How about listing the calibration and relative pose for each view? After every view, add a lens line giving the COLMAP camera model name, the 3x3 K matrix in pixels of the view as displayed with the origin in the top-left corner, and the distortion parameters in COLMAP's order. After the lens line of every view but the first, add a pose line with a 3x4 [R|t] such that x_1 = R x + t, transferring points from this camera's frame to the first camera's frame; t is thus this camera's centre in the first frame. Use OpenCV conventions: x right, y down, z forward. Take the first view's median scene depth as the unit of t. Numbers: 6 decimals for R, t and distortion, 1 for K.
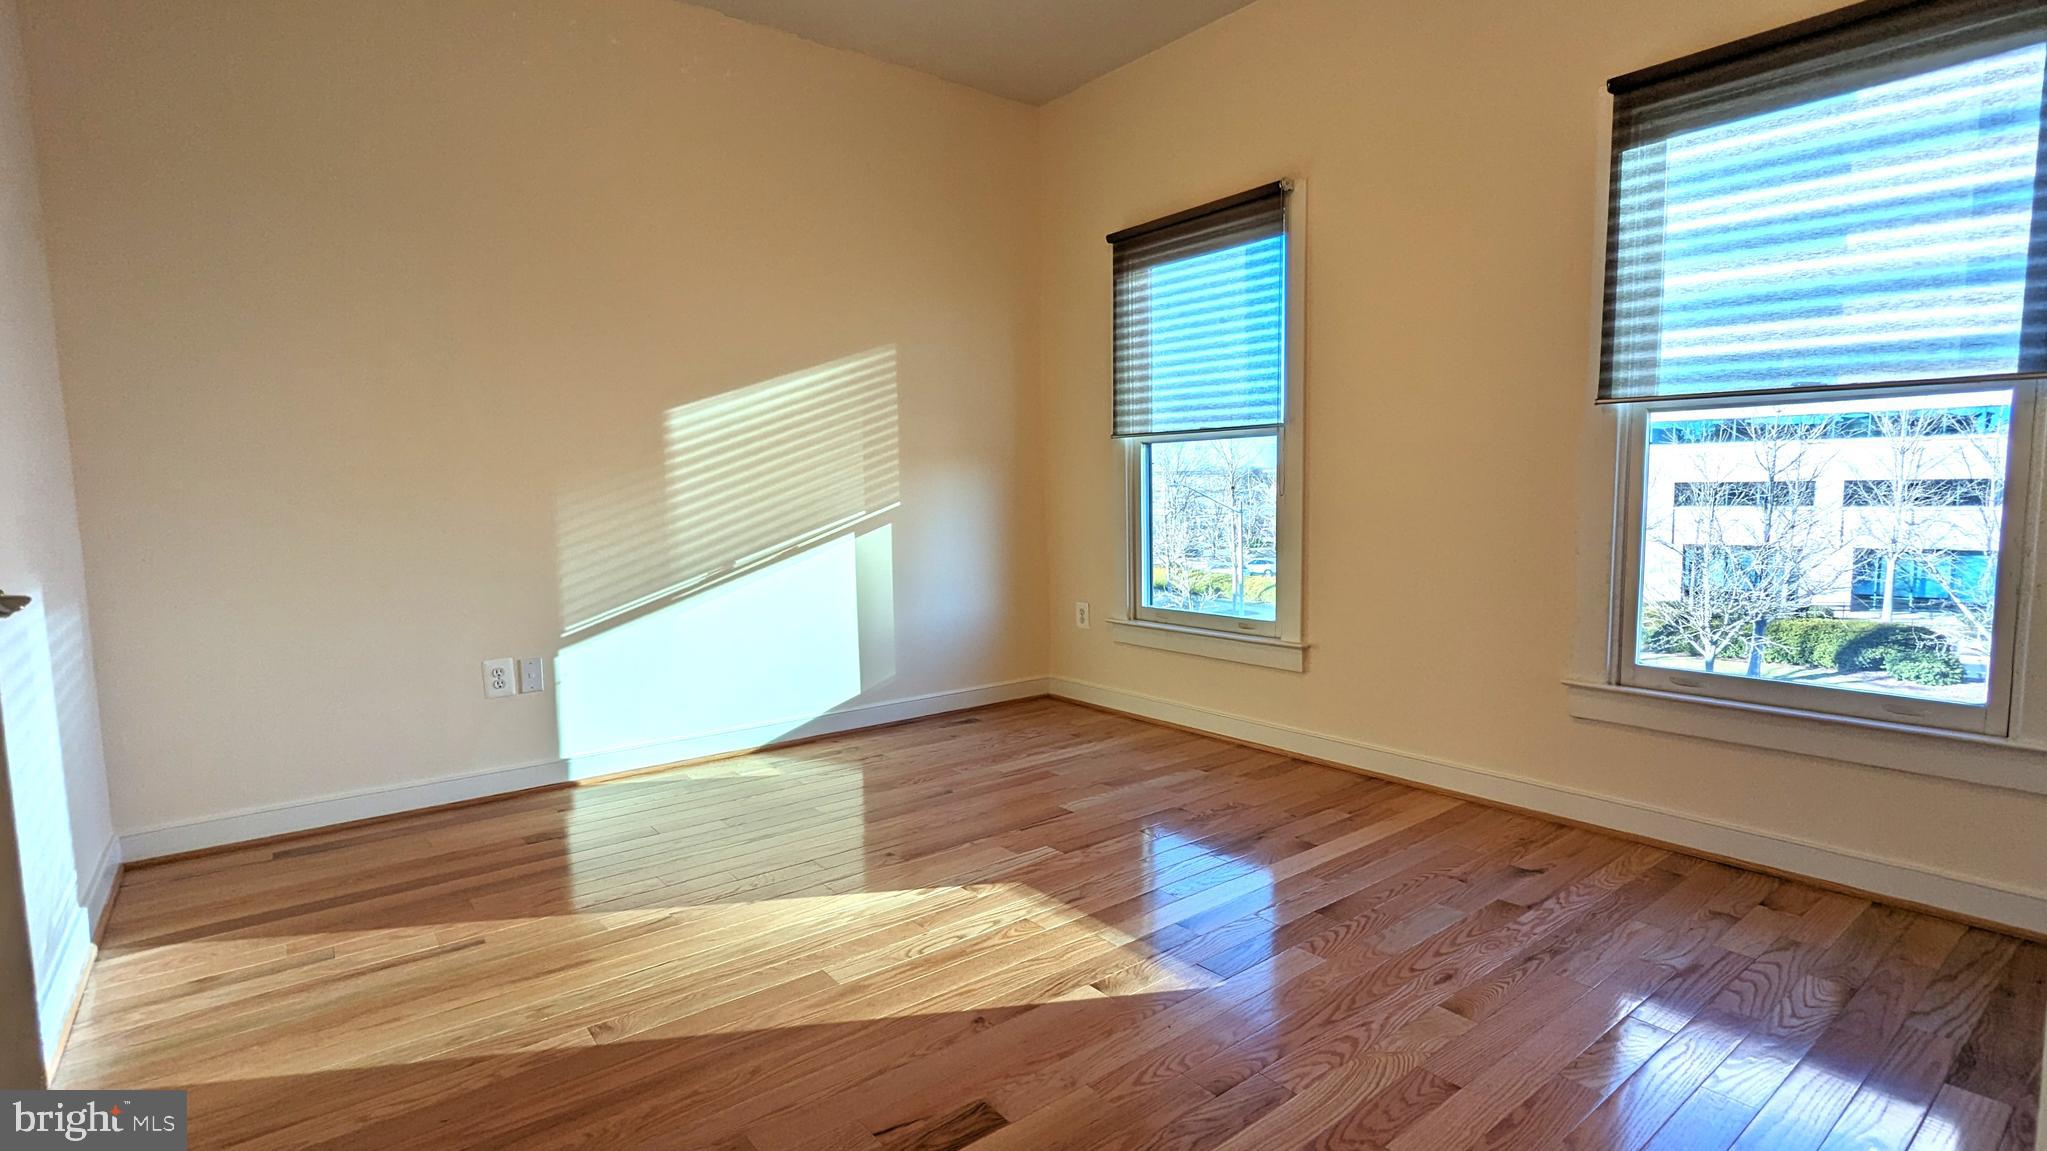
lens RADIAL K [[966.5, 0, 1027.3], [0, 966.5, 585.3], [0, 0, 1]] dist [0.002488, 0.000309]
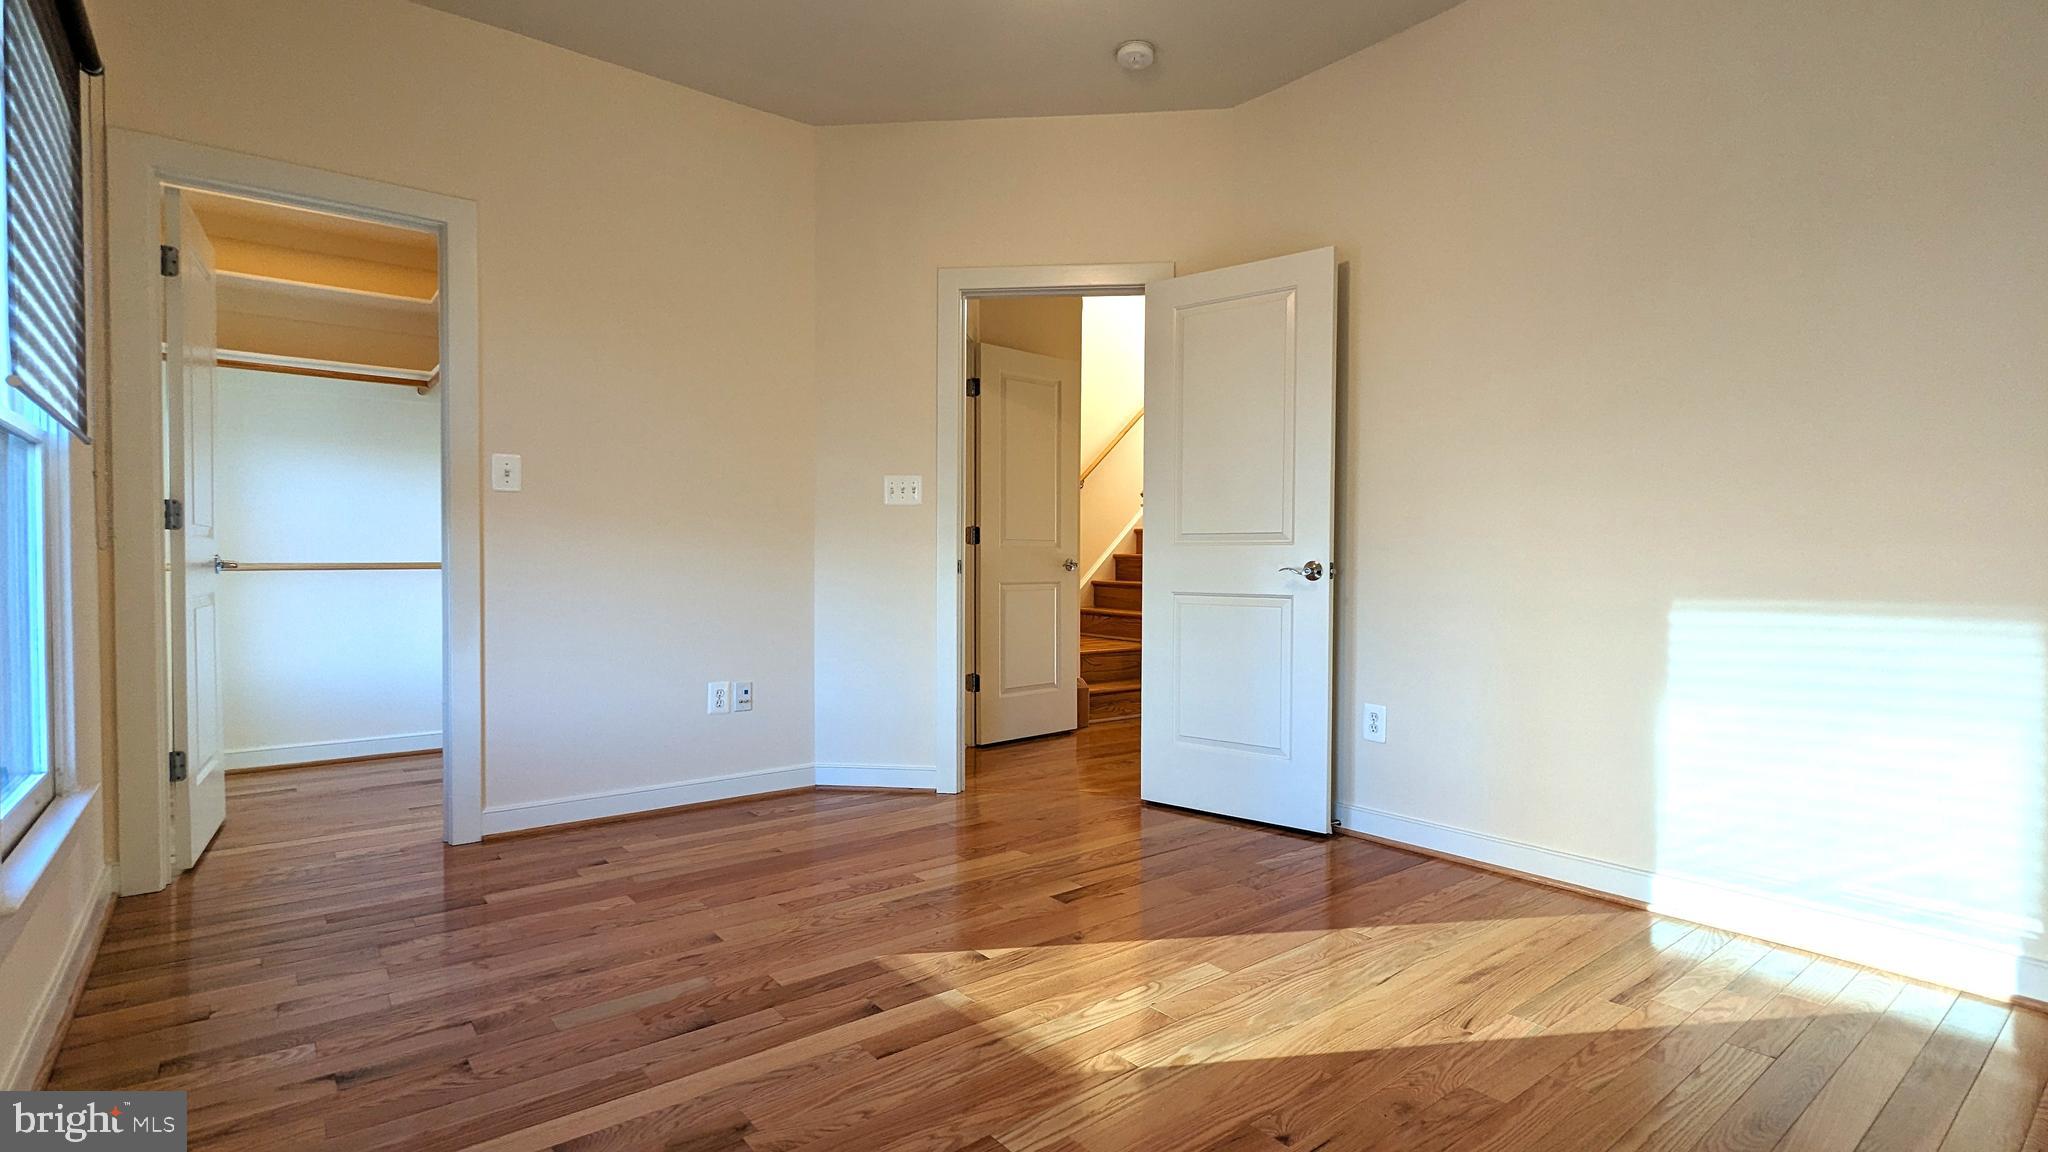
lens RADIAL K [[967.0, 0, 1027.8], [0, 967.0, 585.8], [0, 0, 1]] dist [0.002488, 0.000309]
pose [[-0.999918, 0.009562, -0.008574, 0.022717], [0.008507, 0.993253, 0.115658, -0.166418], [0.009622, 0.115576, -0.993252, 2.013036]]
